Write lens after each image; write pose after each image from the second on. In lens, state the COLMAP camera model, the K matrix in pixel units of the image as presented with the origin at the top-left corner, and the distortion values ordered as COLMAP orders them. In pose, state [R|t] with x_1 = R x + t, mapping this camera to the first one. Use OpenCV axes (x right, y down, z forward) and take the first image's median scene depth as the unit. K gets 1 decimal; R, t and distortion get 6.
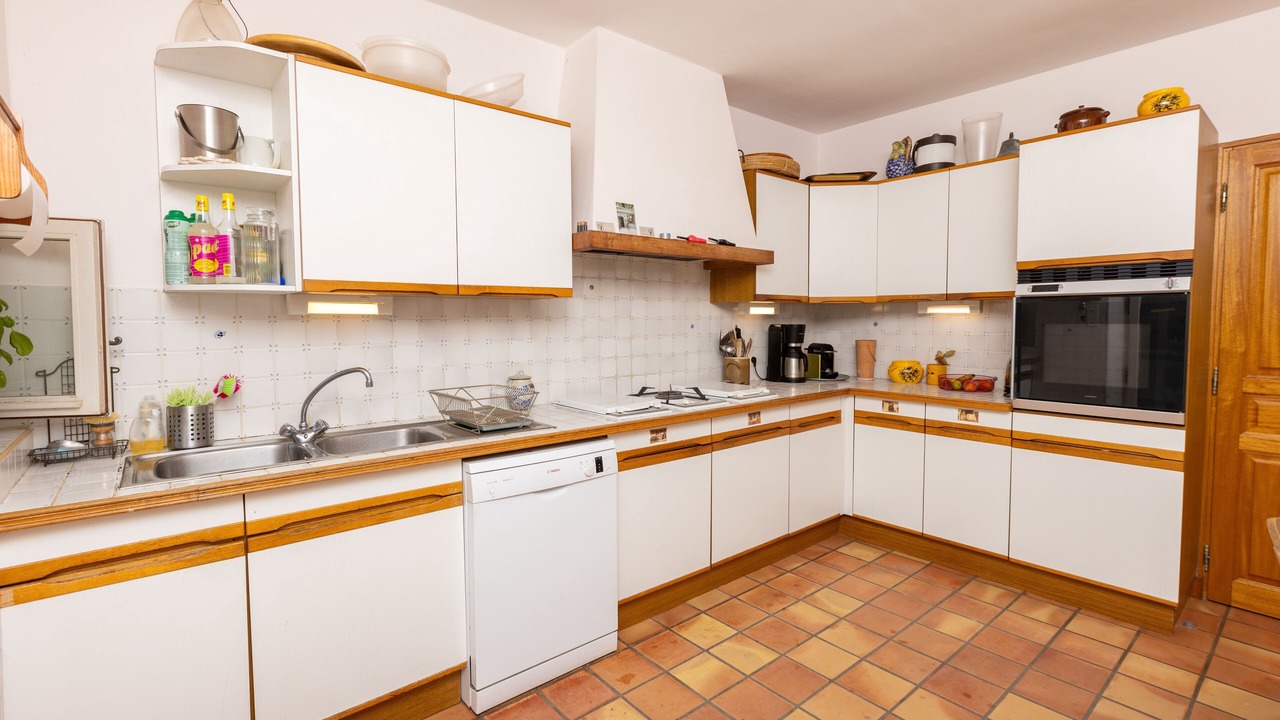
lens RADIAL K [[573.6, 0, 635.4], [0, 573.6, 341.4], [0, 0, 1]] dist [-0.004939, -0.000047]
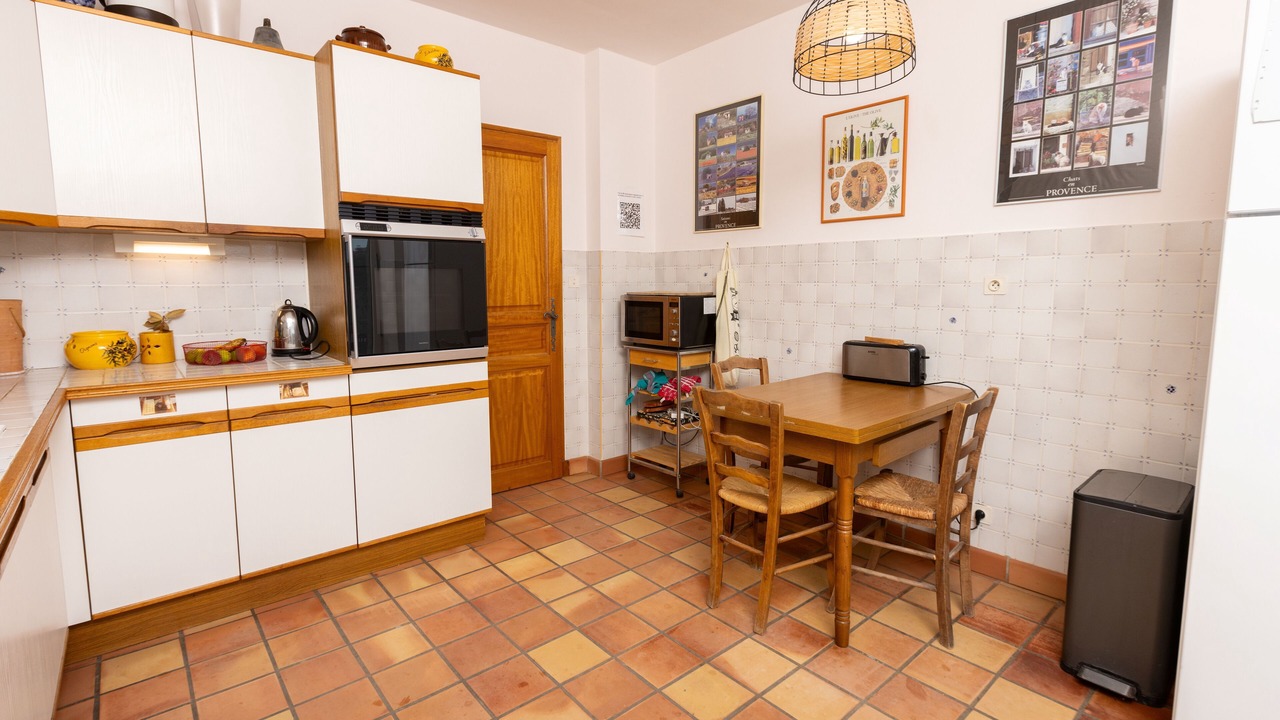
lens RADIAL K [[595.2, 0, 635.9], [0, 595.2, 343.4], [0, 0, 1]] dist [-0.001514, -0.000208]
pose [[-0.013271, -0.097189, 0.995177, -0.183786], [0.041096, 0.994371, 0.097659, 0.010293], [-0.999067, 0.042194, -0.009203, 0.531315]]
